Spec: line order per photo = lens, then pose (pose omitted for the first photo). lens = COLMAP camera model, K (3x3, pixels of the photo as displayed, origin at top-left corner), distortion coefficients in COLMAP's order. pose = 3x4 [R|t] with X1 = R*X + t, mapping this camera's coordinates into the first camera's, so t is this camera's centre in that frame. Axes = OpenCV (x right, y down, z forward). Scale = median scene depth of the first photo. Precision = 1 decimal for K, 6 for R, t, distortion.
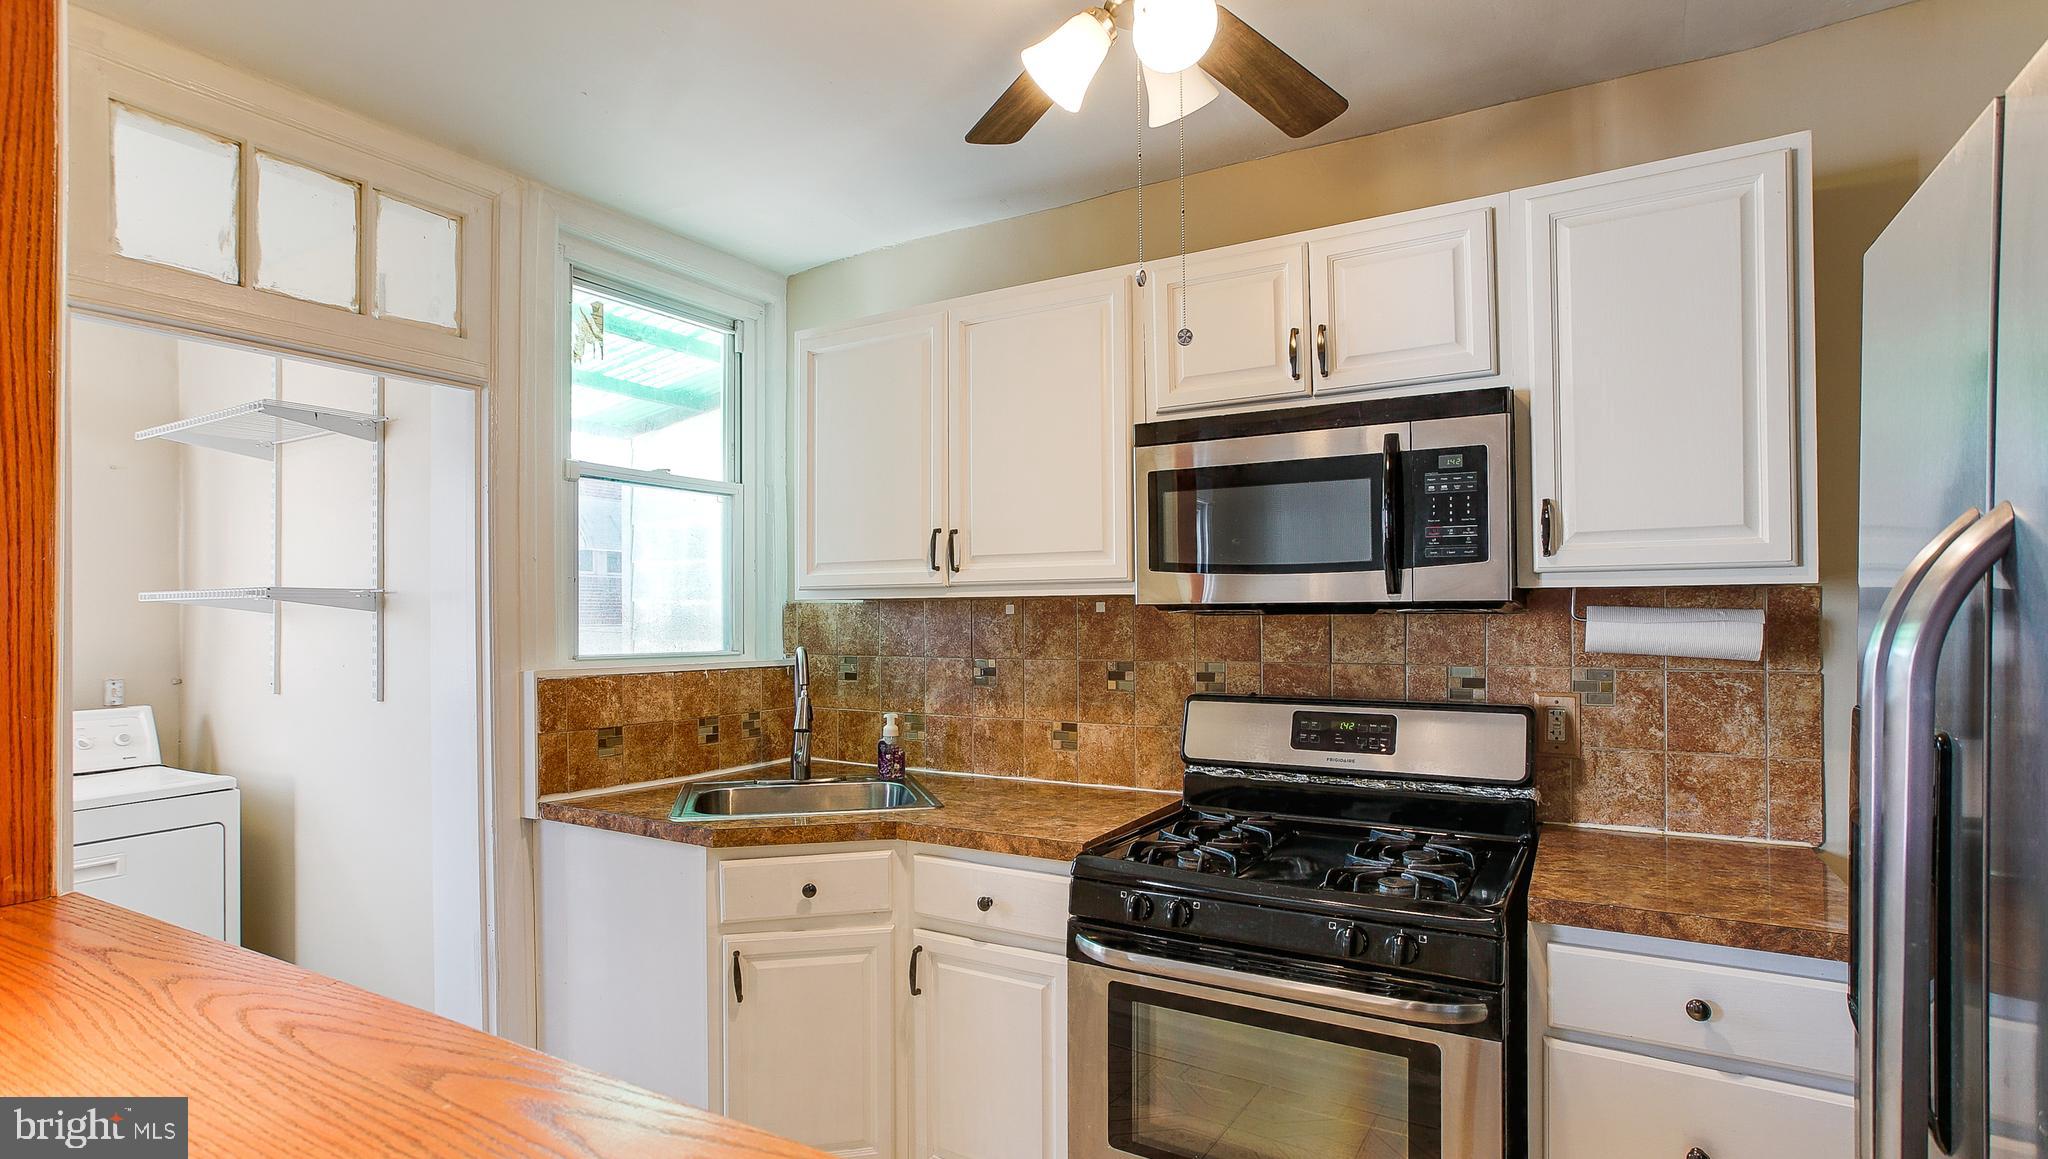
lens RADIAL K [[1003.7, 0, 1017.1], [0, 1003.7, 606.8], [0, 0, 1]] dist [-0.019009, 0.000807]
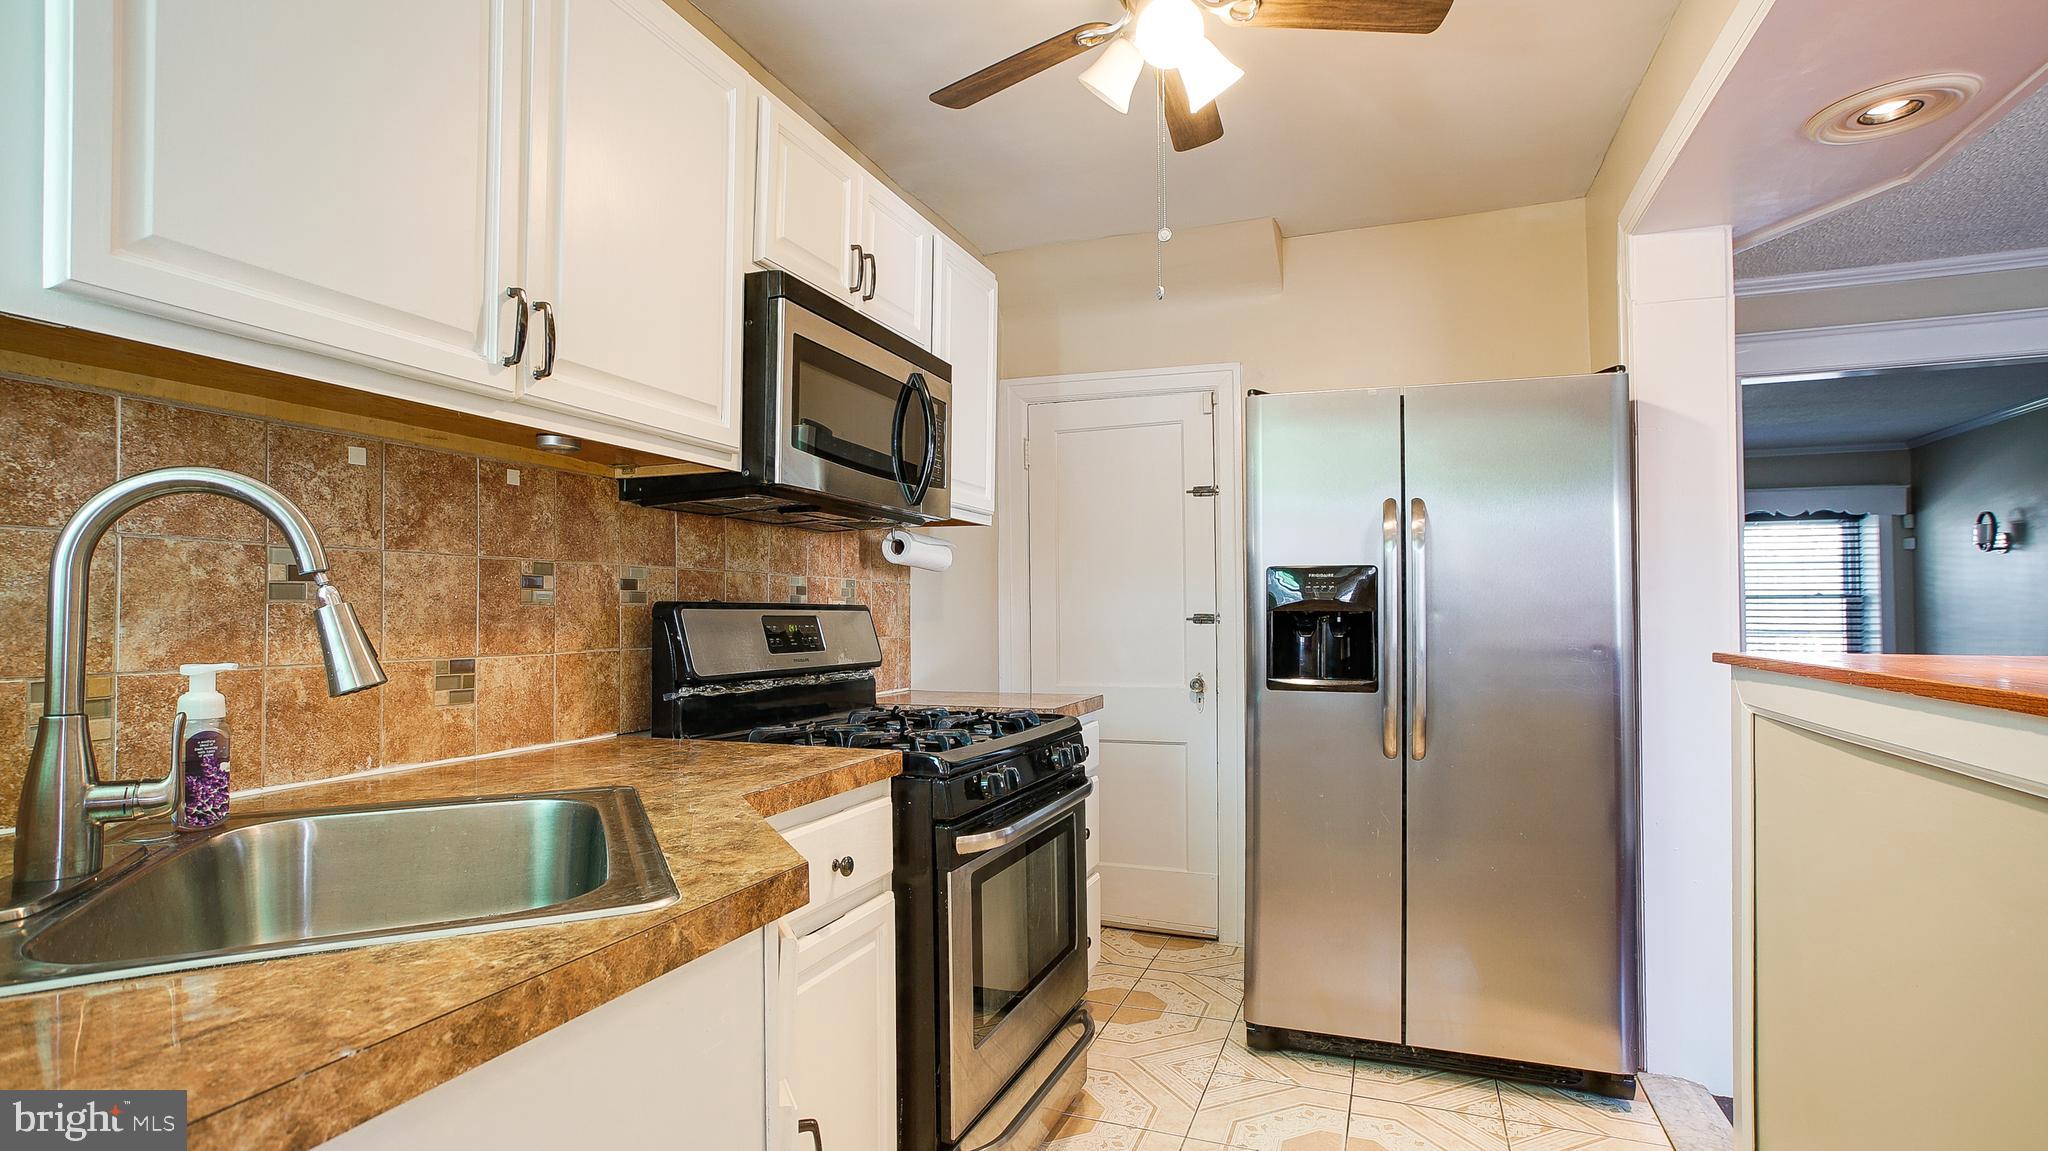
lens RADIAL K [[1017.8, 0, 986.2], [0, 1017.8, 591.0], [0, 0, 1]] dist [-0.012692, 0.004222]
pose [[-0.155229, 0.032010, 0.987360, -0.698899], [-0.005795, 0.999428, -0.033312, 0.107439], [-0.987861, -0.010892, -0.154955, 0.903868]]
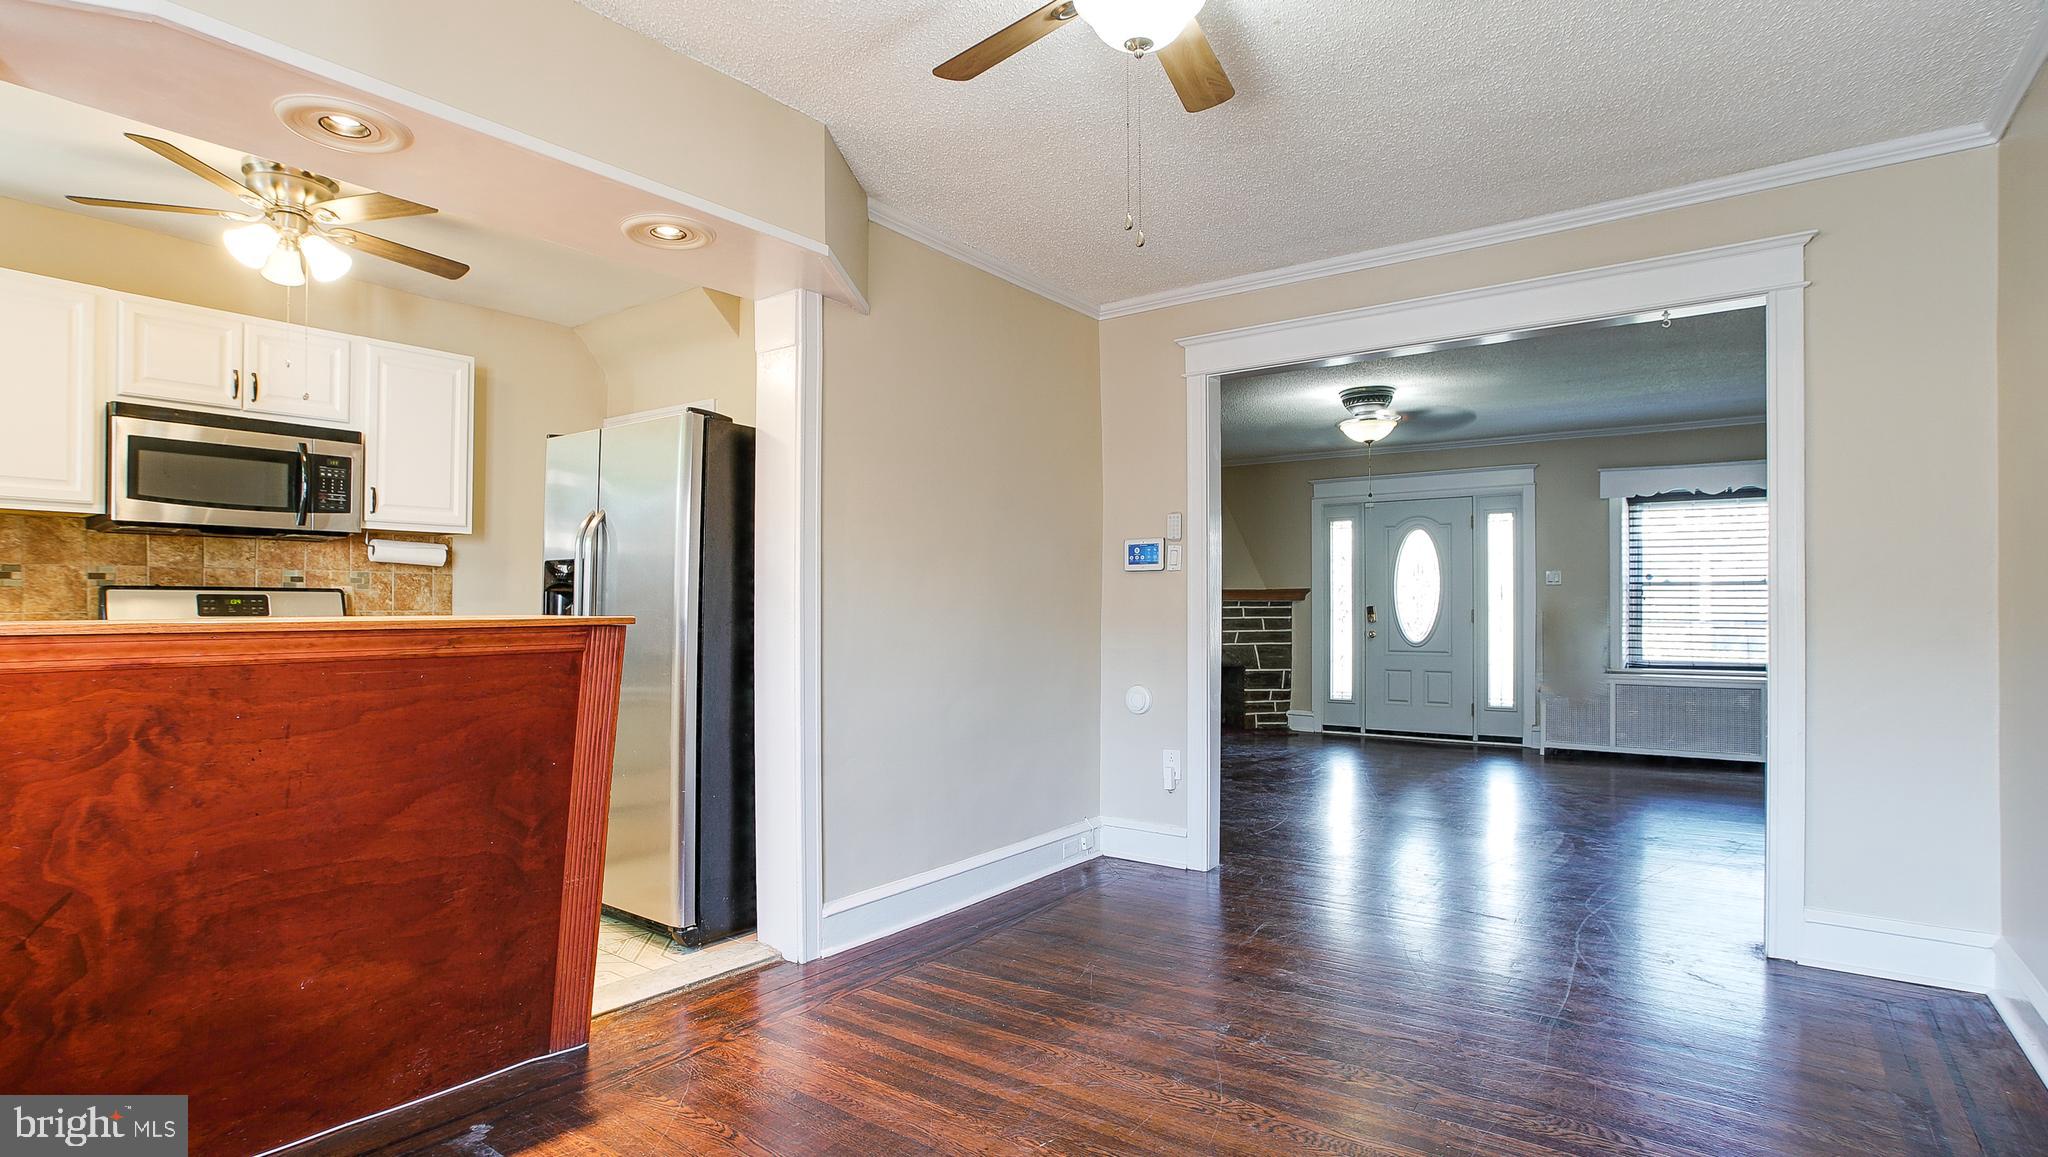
lens RADIAL K [[1017.8, 0, 983.2], [0, 1017.8, 591.1], [0, 0, 1]] dist [-0.012692, 0.004222]
pose [[0.146025, 0.021511, 0.989047, -1.117061], [-0.012655, 0.999722, -0.019875, 0.111025], [-0.989200, -0.009614, 0.146256, -0.483555]]
